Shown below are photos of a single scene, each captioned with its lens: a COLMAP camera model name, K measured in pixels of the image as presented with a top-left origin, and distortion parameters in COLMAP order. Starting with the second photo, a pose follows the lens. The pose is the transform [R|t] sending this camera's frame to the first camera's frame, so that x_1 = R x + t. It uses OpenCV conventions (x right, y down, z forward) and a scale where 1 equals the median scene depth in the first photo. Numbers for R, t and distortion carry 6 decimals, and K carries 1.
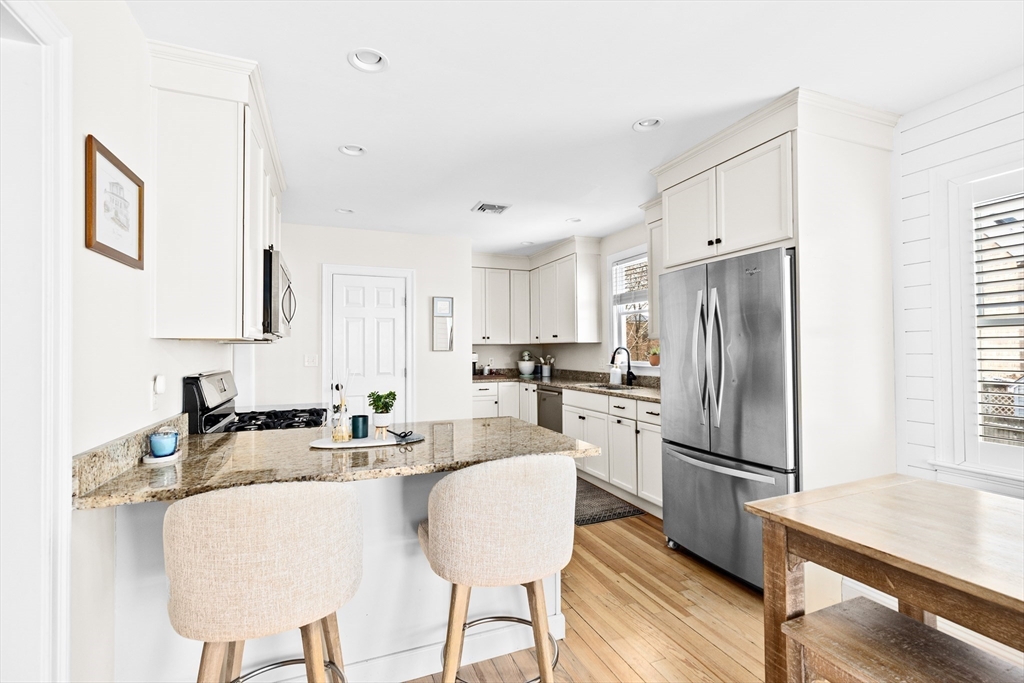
lens RADIAL K [[458.1, 0, 512.4], [0, 458.1, 342.4], [0, 0, 1]] dist [0.001571, 0.000948]
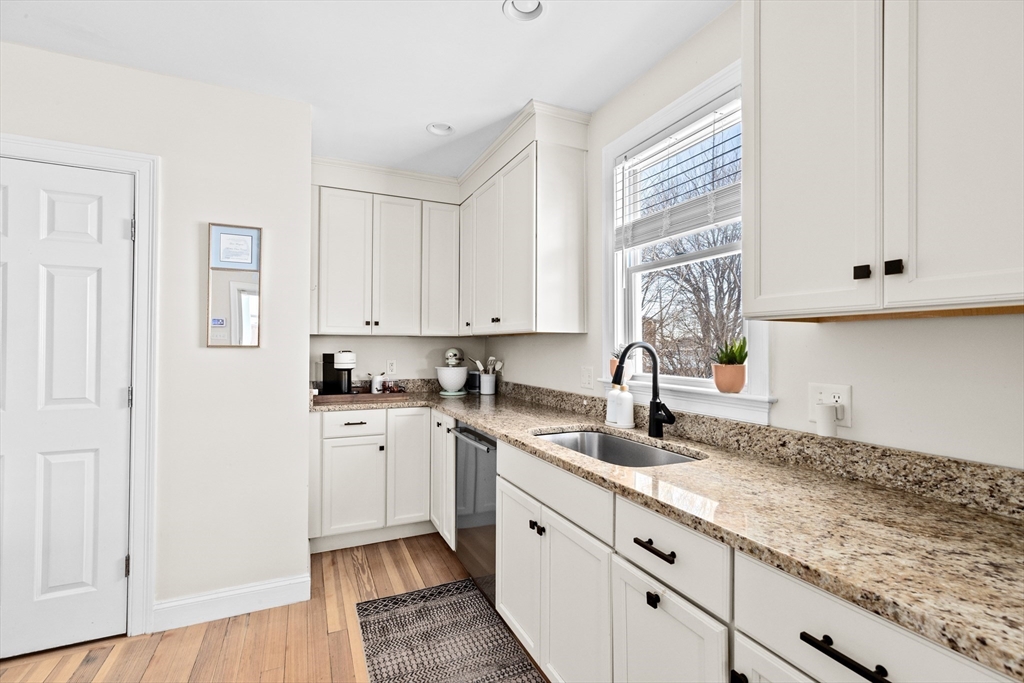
lens RADIAL K [[458.1, 0, 511.7], [0, 458.1, 342.5], [0, 0, 1]] dist [0.001571, 0.000948]
pose [[0.999097, 0.010622, 0.041132, 0.096376], [-0.010931, 0.999914, 0.007285, 0.007757], [-0.041051, -0.007728, 0.999127, 0.530545]]
